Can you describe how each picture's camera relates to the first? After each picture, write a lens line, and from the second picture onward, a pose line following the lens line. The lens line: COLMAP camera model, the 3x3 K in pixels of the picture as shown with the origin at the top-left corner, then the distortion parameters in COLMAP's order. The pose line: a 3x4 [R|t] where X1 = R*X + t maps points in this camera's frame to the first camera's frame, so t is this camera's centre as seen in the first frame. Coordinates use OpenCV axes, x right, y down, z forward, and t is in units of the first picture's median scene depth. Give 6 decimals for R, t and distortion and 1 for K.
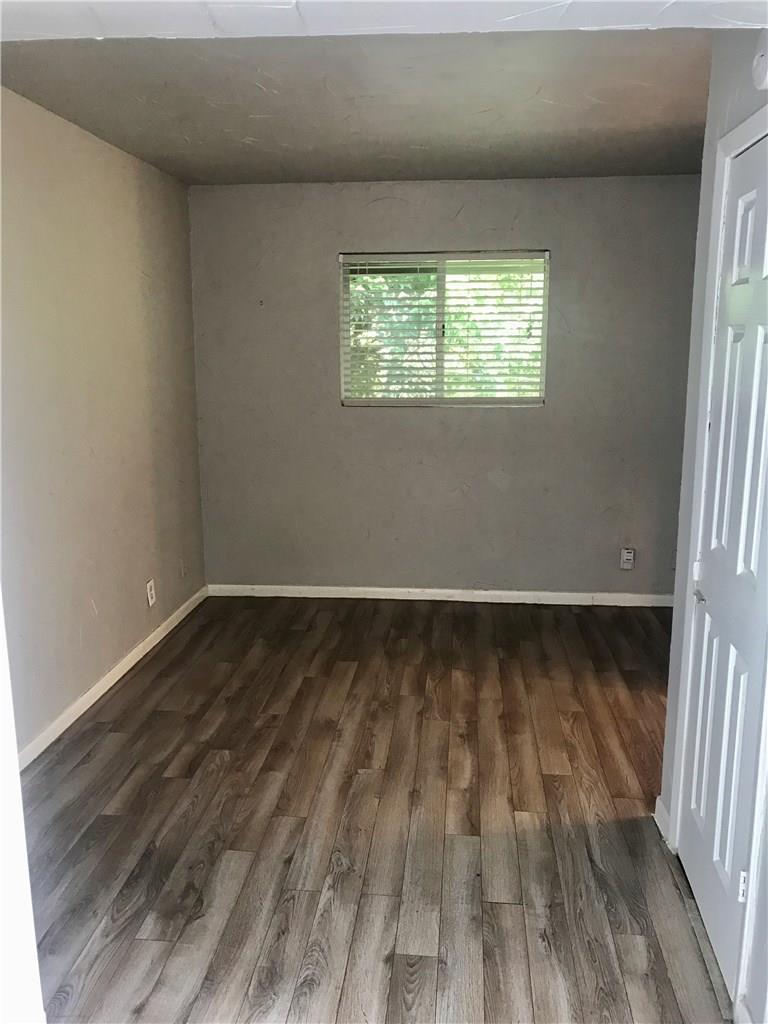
lens RADIAL K [[846.0, 0, 384.6], [0, 846.0, 514.5], [0, 0, 1]] dist [0.027430, -0.015784]
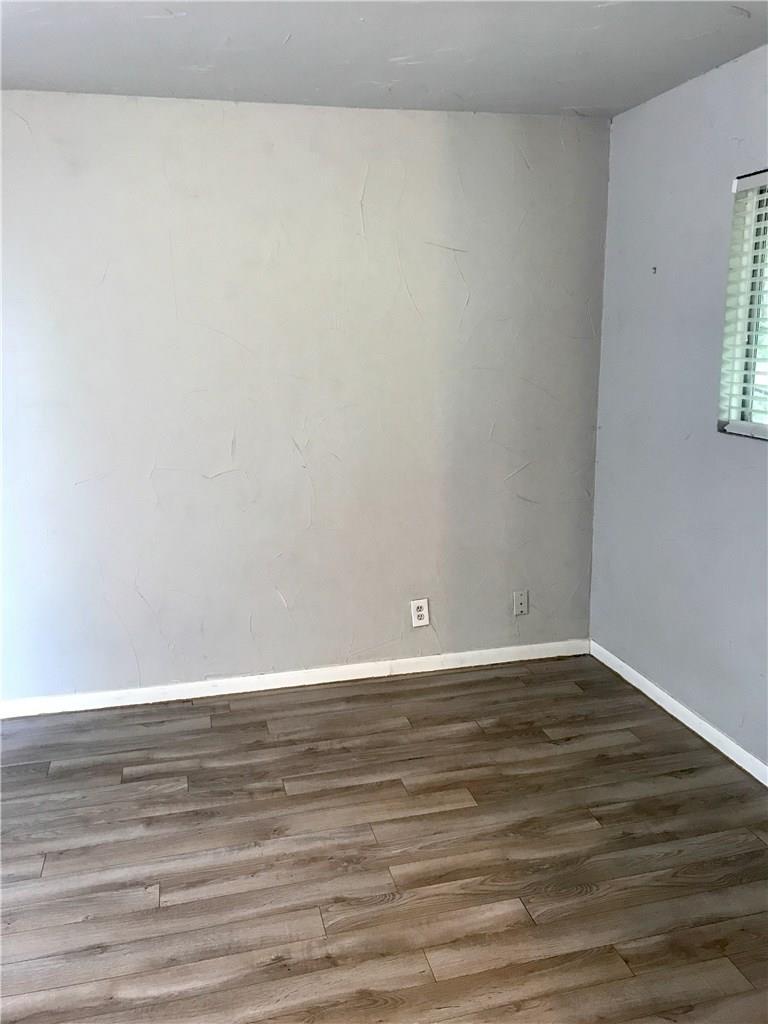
lens RADIAL K [[846.0, 0, 384.5], [0, 846.0, 509.6], [0, 0, 1]] dist [0.027430, -0.015784]
pose [[0.330709, 0.206280, -0.920913, 0.572351], [-0.178672, 0.971857, 0.153528, -0.161212], [0.926665, 0.113768, 0.358258, 0.725143]]
